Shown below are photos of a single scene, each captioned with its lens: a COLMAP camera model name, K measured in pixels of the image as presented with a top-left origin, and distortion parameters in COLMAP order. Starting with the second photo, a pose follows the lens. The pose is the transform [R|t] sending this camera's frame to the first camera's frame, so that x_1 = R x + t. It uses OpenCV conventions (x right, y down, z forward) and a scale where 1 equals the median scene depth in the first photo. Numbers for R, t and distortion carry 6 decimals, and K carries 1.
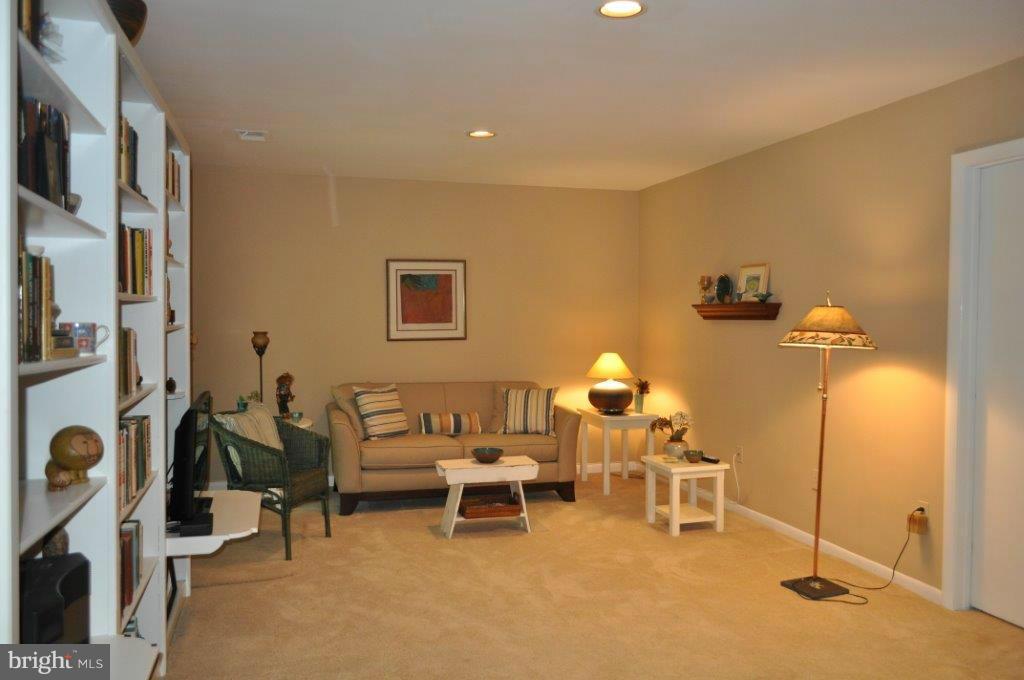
lens RADIAL K [[798.7, 0, 514.8], [0, 798.7, 339.7], [0, 0, 1]] dist [-0.013000, -0.010498]
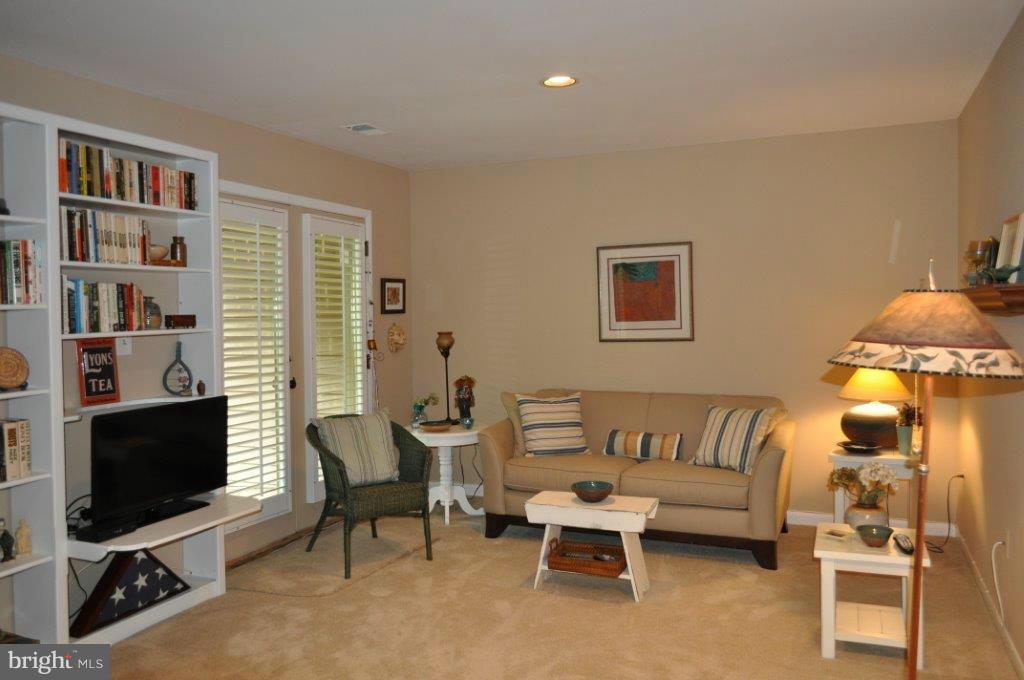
lens RADIAL K [[798.7, 0, 513.0], [0, 798.7, 337.4], [0, 0, 1]] dist [-0.013000, -0.010498]
pose [[0.773944, 0.006408, -0.633221, 0.343384], [-0.002238, 0.999970, 0.007384, -0.010415], [0.633250, -0.004297, 0.773936, 0.299528]]
